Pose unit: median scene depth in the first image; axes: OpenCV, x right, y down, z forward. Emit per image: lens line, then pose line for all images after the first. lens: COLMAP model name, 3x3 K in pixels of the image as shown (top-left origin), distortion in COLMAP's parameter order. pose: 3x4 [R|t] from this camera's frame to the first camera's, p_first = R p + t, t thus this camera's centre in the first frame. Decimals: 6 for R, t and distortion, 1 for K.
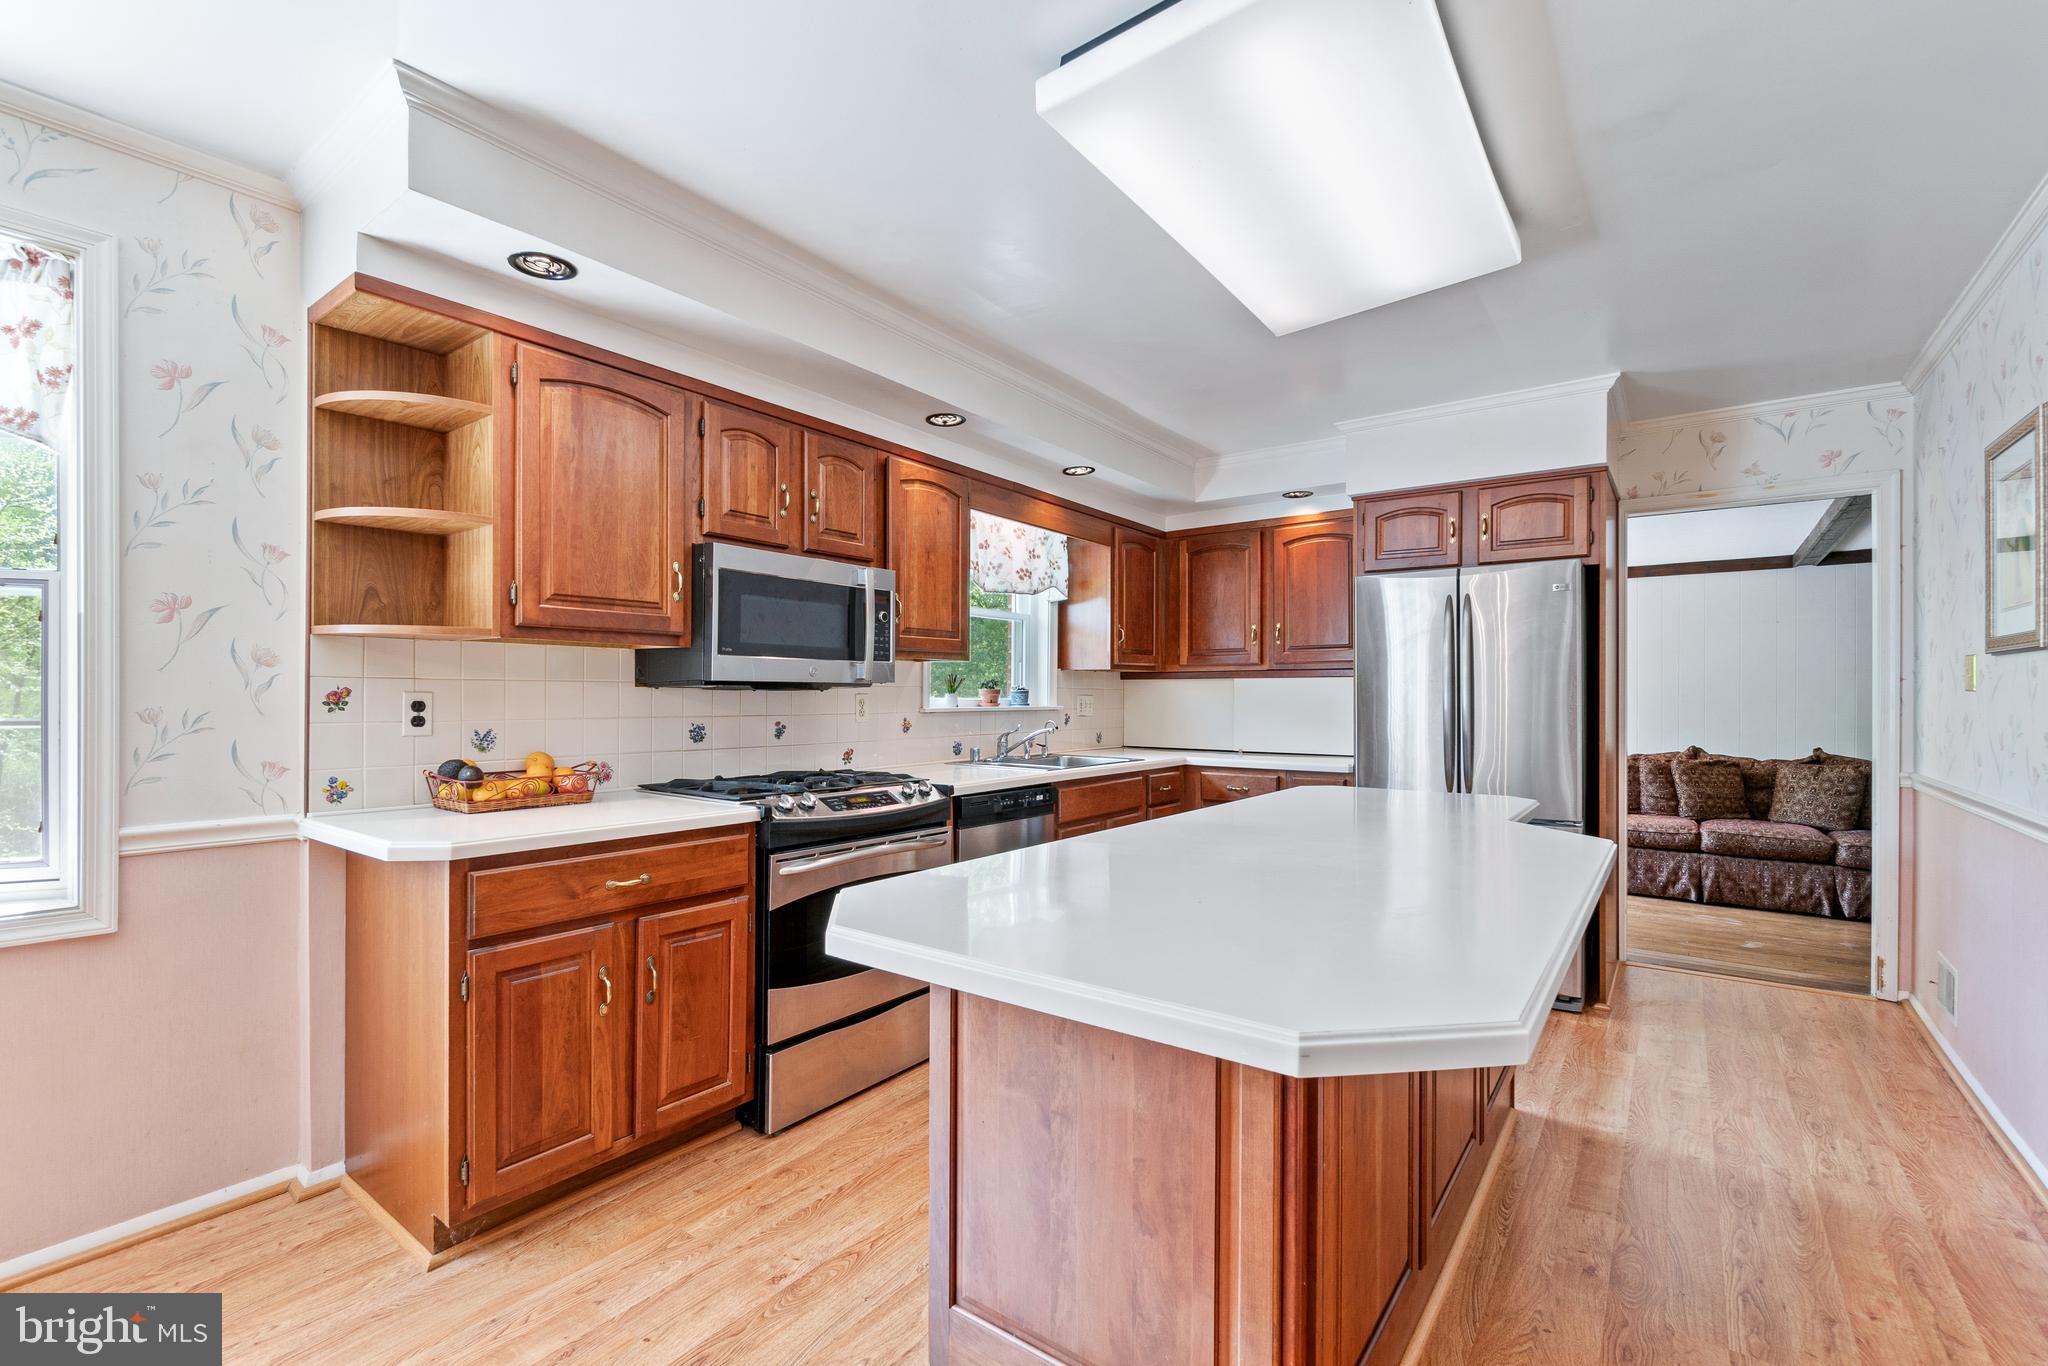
lens RADIAL K [[897.8, 0, 1012.1], [0, 897.8, 691.9], [0, 0, 1]] dist [-0.001004, 0.000108]
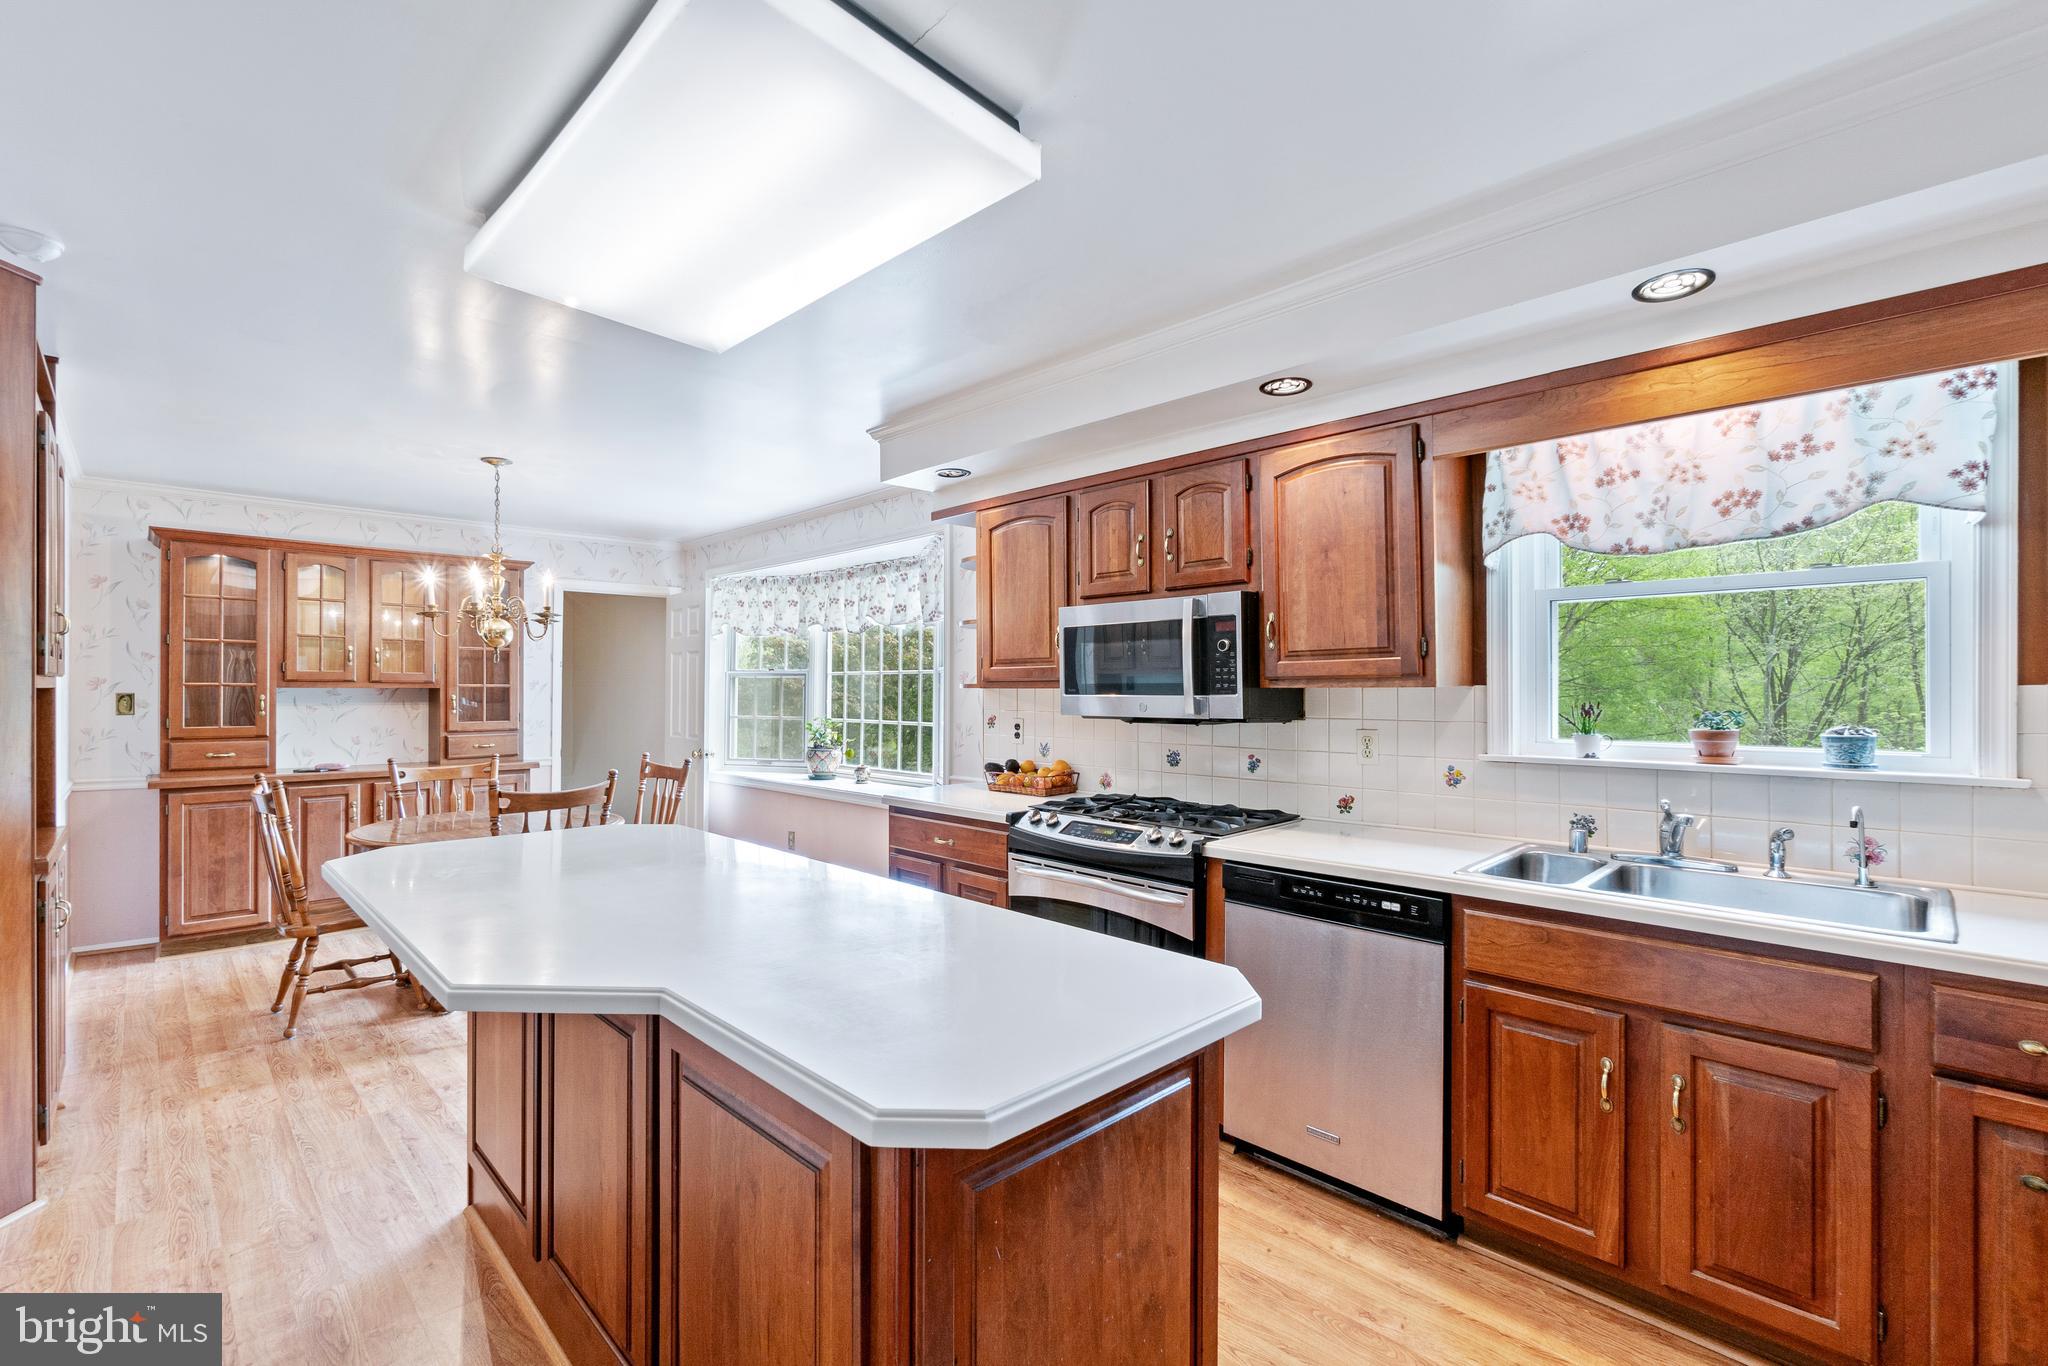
lens RADIAL K [[897.8, 0, 1012.1], [0, 897.8, 691.9], [0, 0, 1]] dist [-0.001004, 0.000108]
pose [[-0.158007, 0.001491, -0.987437, 0.776754], [0.004250, 0.999991, 0.000830, -0.038873], [0.987429, -0.004065, -0.158012, 0.932709]]
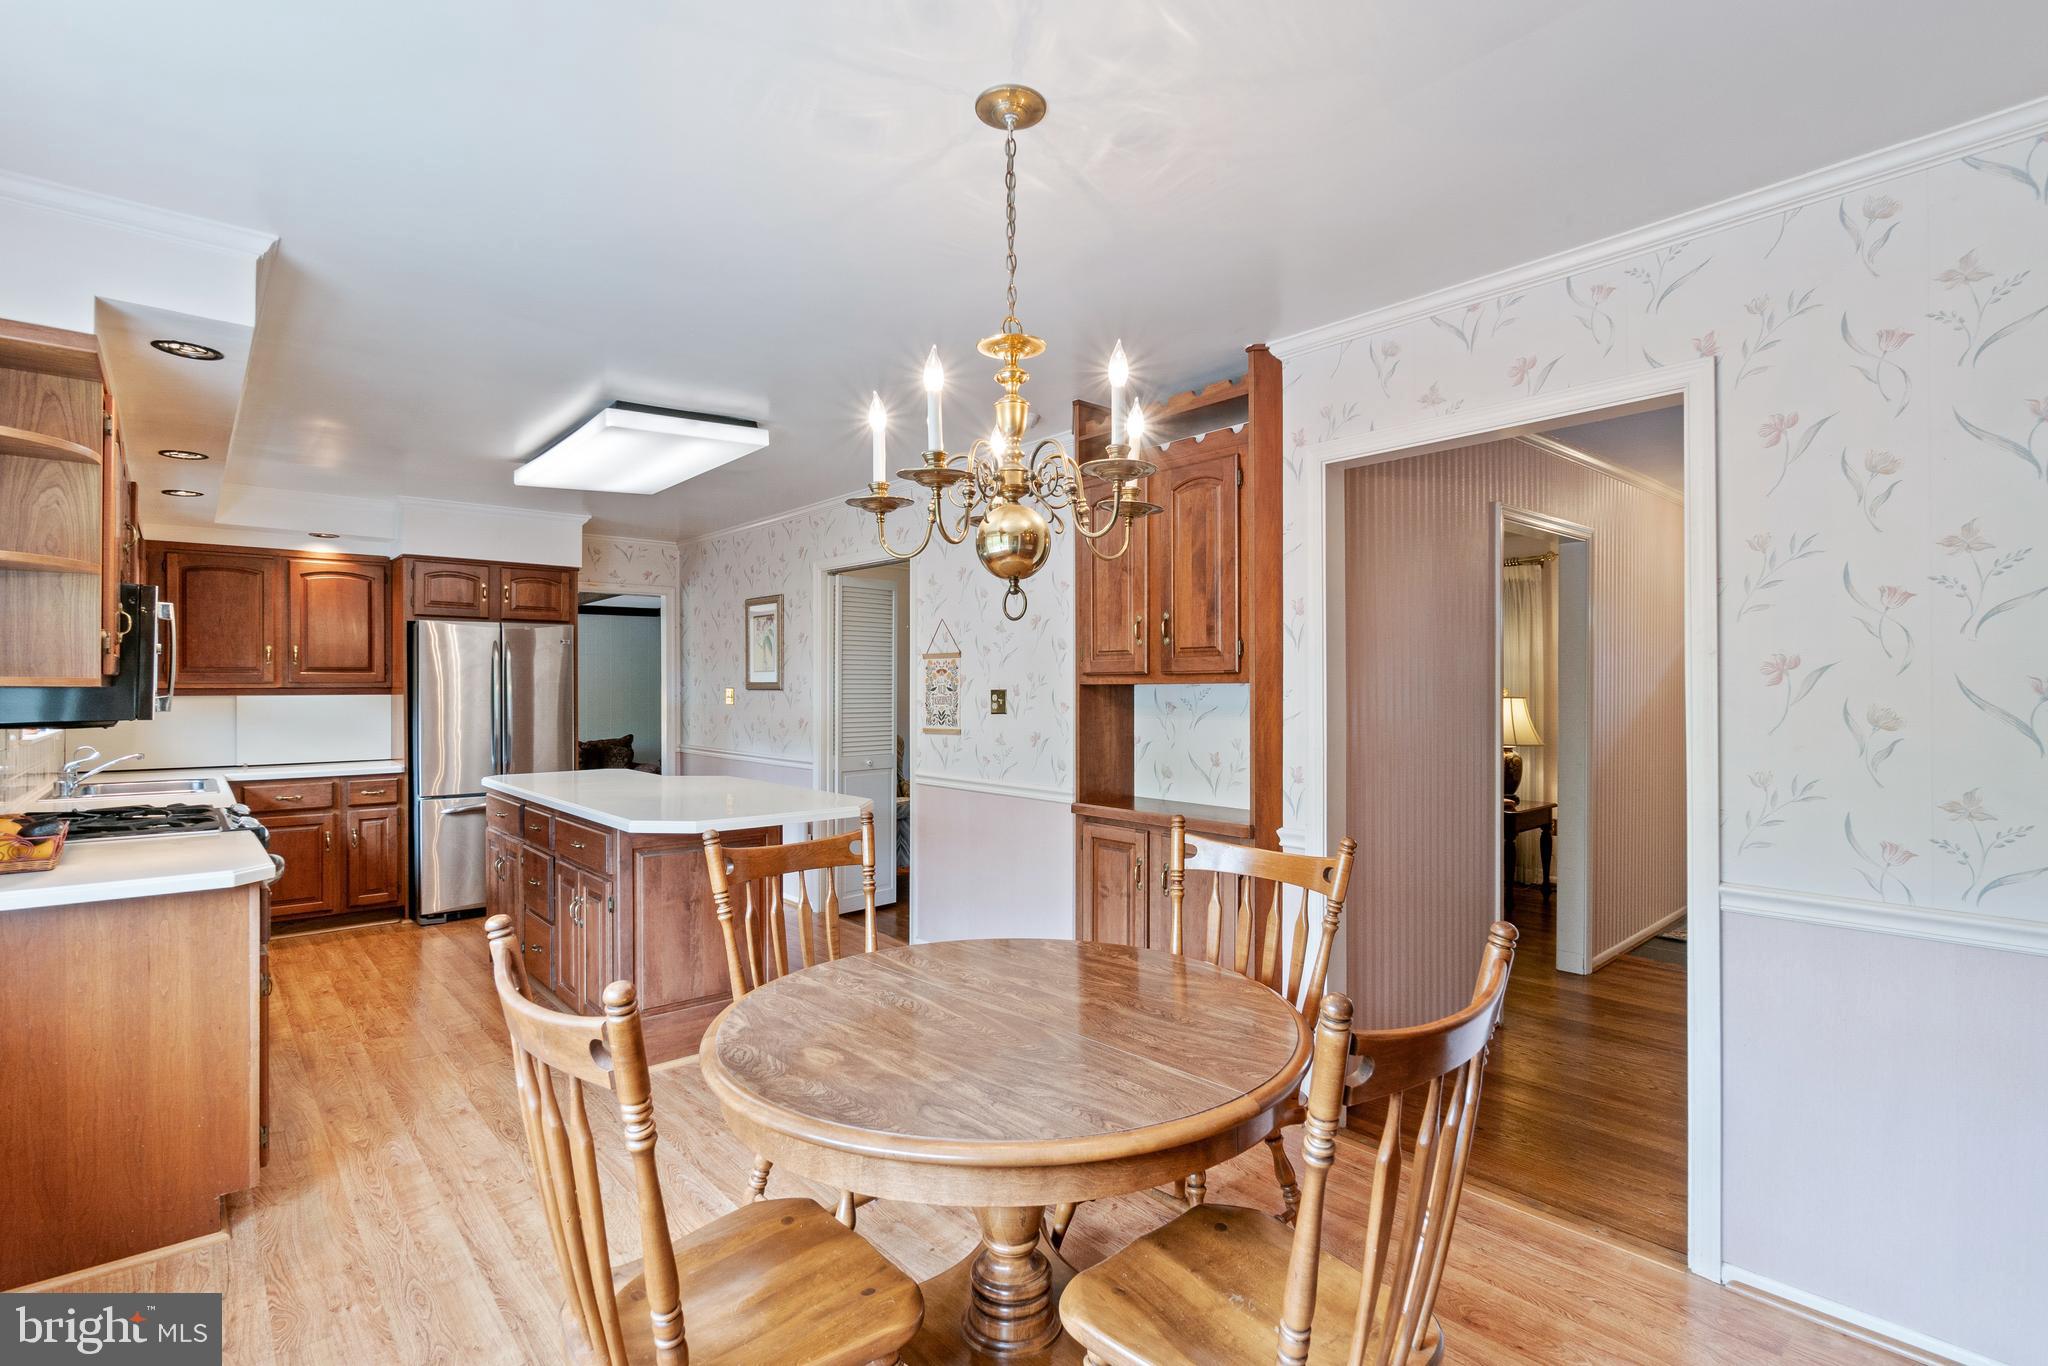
lens RADIAL K [[944.6, 0, 993.3], [0, 944.6, 678.3], [0, 0, 1]] dist [-0.018293, 0.000176]
pose [[0.224758, 0.005589, 0.974399, -0.949021], [0.000317, 0.999983, -0.005809, -0.045222], [-0.974415, 0.001614, 0.224752, -0.143059]]
